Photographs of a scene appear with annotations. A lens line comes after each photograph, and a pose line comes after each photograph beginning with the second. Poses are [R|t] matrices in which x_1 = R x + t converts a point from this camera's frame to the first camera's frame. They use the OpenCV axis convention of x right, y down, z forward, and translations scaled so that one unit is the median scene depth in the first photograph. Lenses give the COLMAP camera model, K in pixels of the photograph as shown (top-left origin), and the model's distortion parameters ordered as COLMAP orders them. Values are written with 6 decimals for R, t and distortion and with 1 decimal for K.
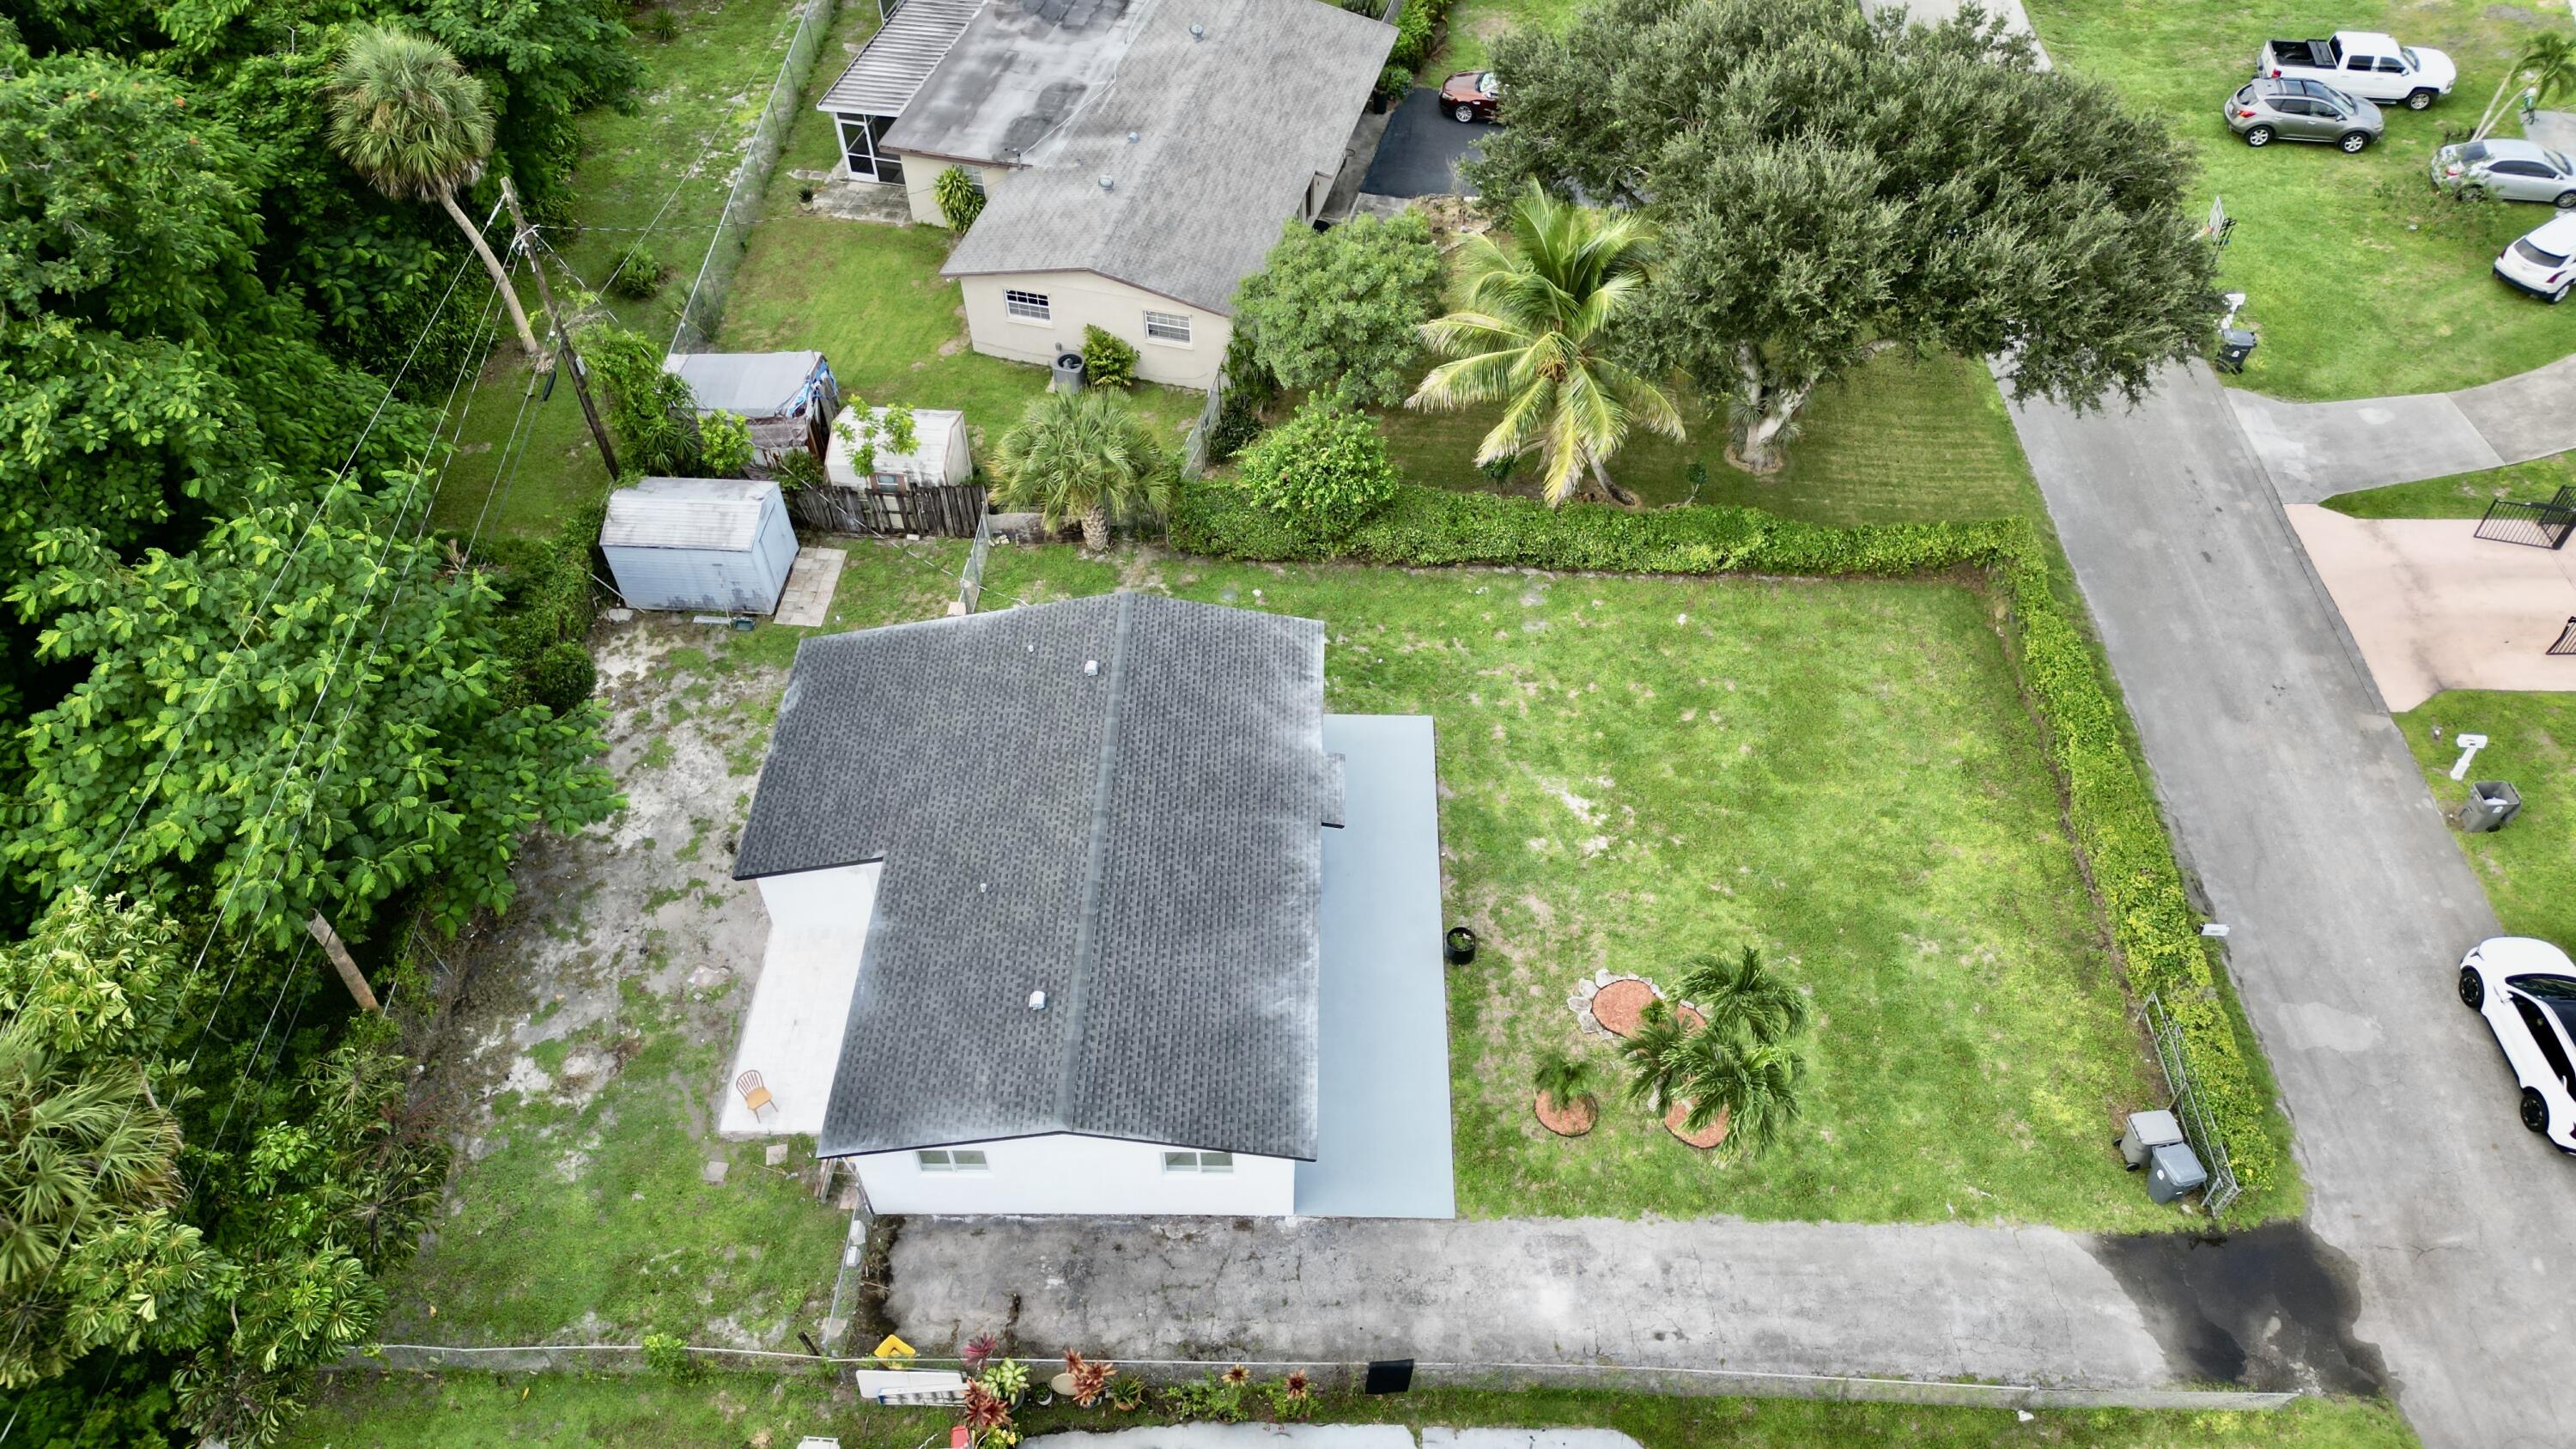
lens RADIAL K [[1803.3, 0, 1290.8], [0, 1803.3, 718.1], [0, 0, 1]] dist [0.064044, -0.065984]
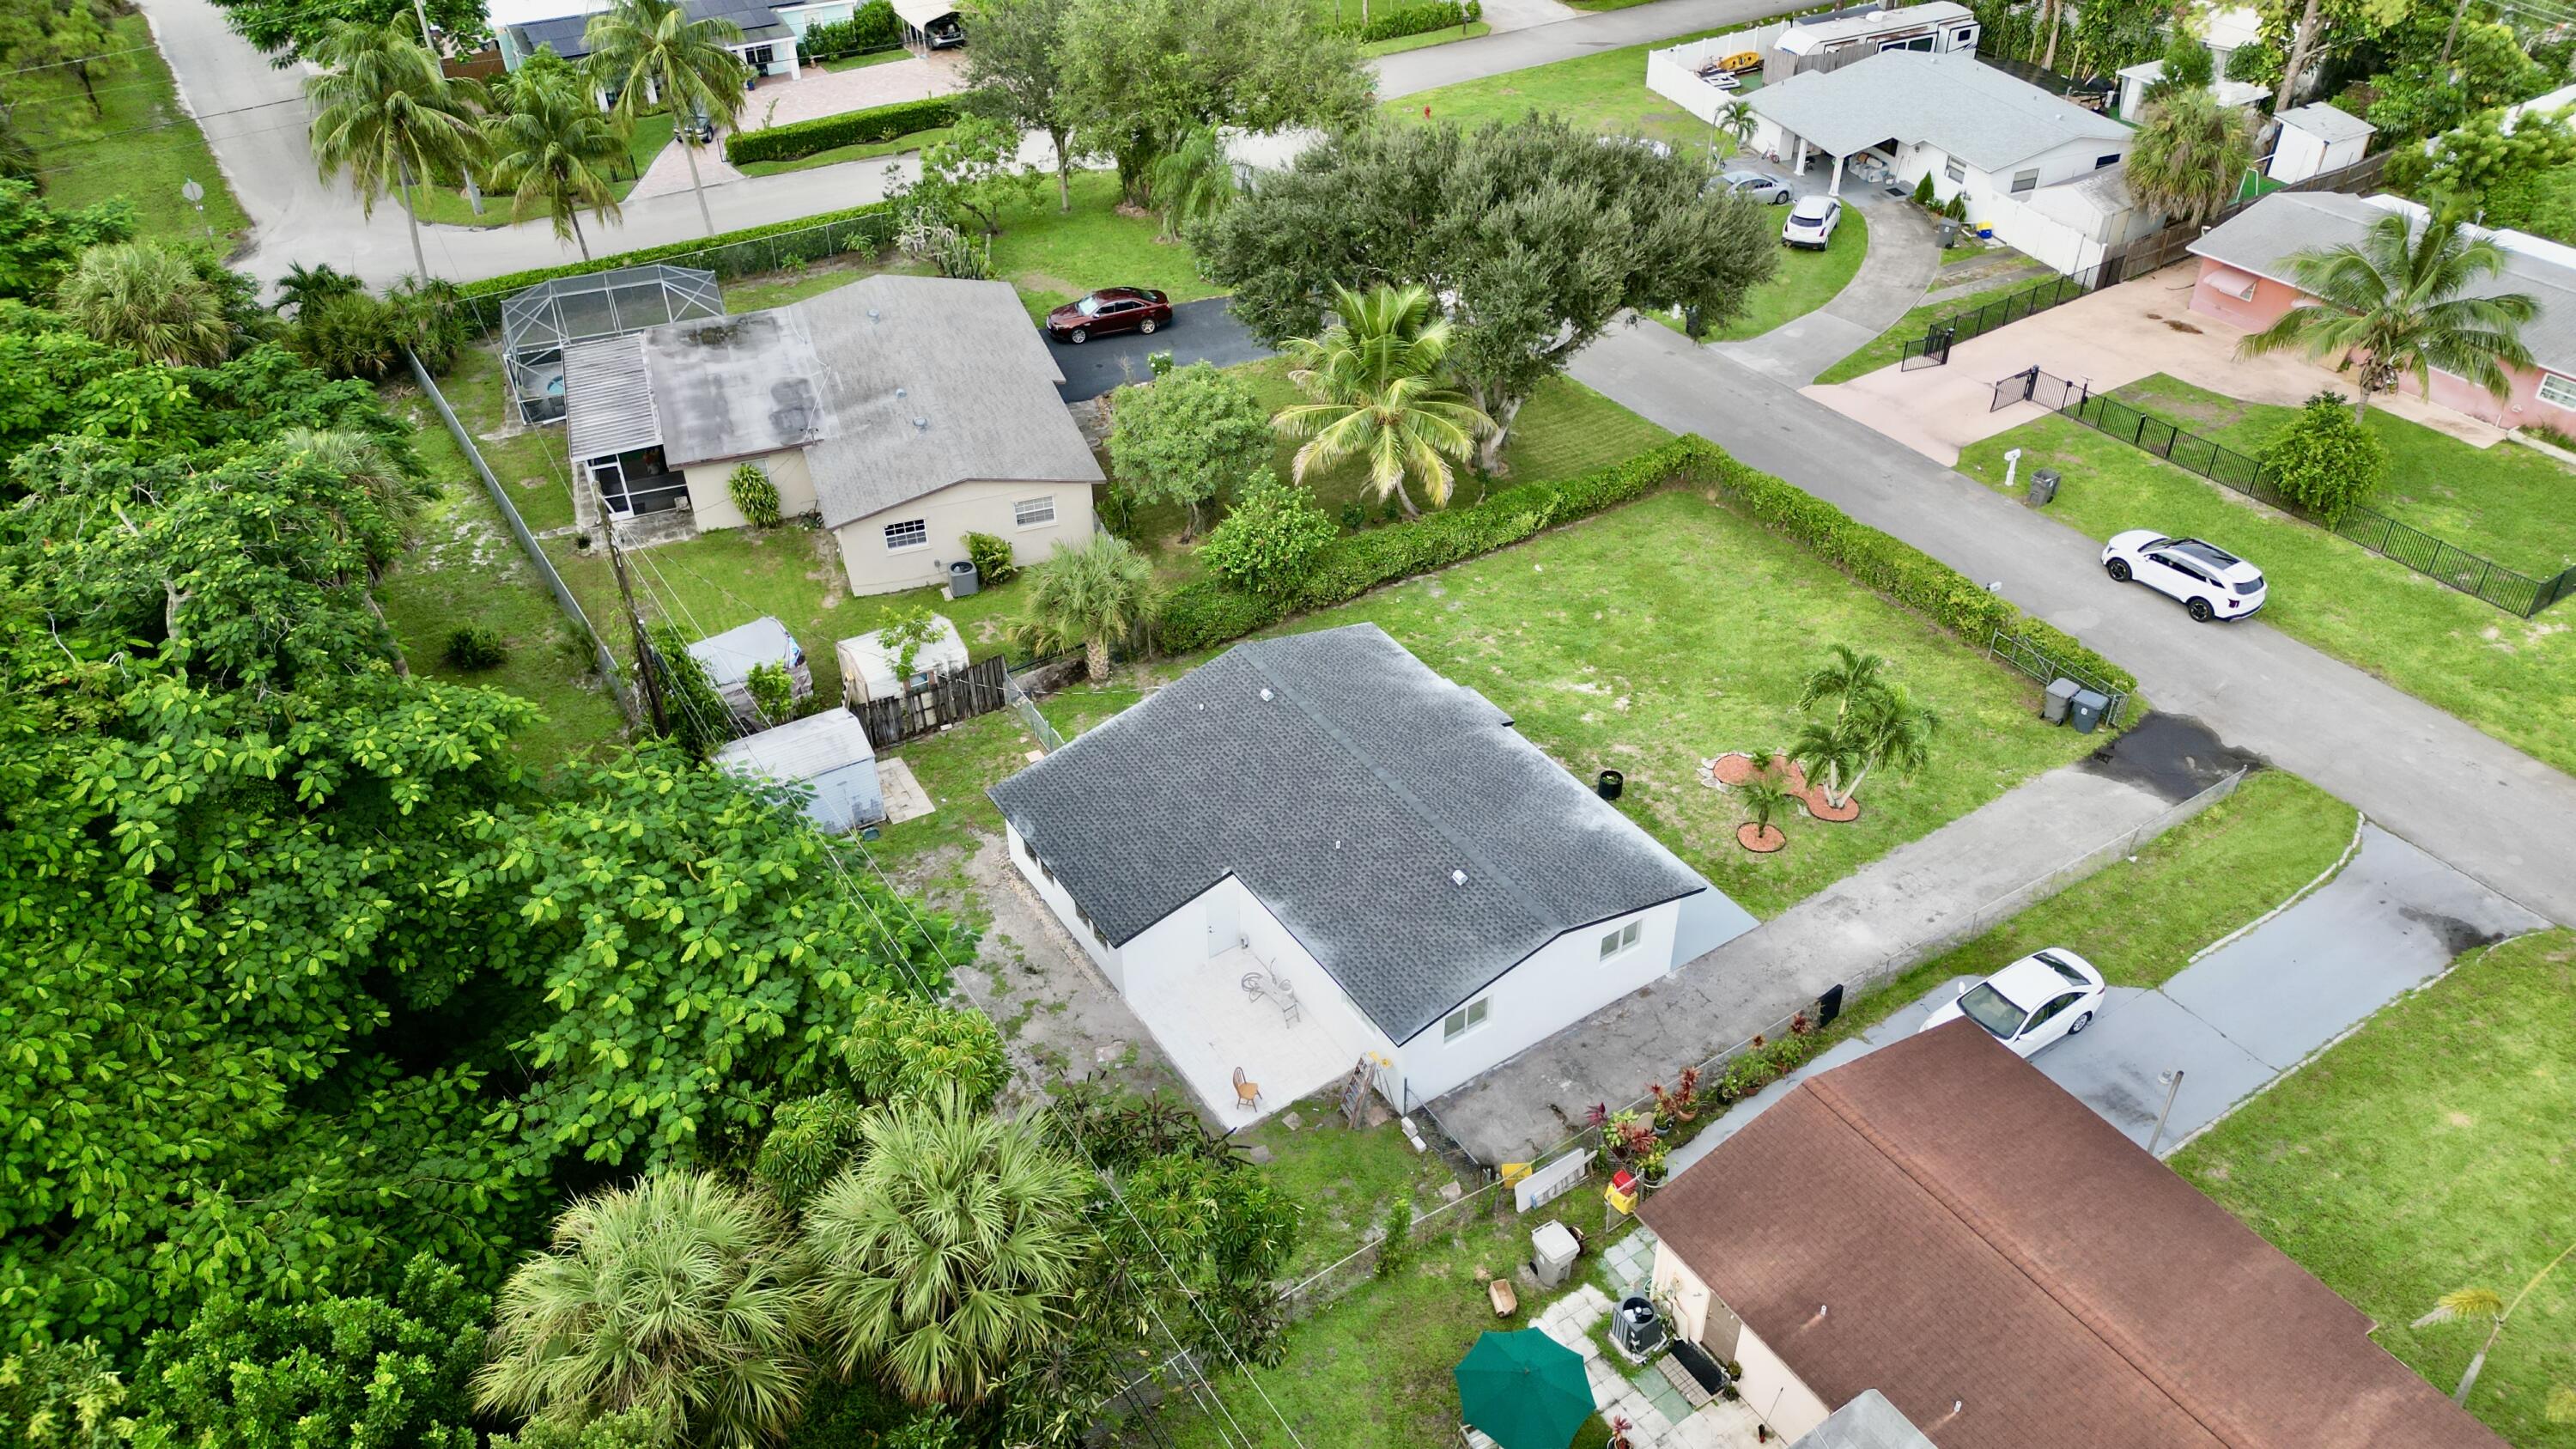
lens RADIAL K [[1803.3, 0, 1291.1], [0, 1803.3, 727.1], [0, 0, 1]] dist [0.064044, -0.065984]
pose [[0.824457, -0.337187, 0.454506, -0.659419], [0.420627, 0.902399, -0.093534, 0.112266], [-0.378607, 0.268292, 0.885819, -0.067919]]
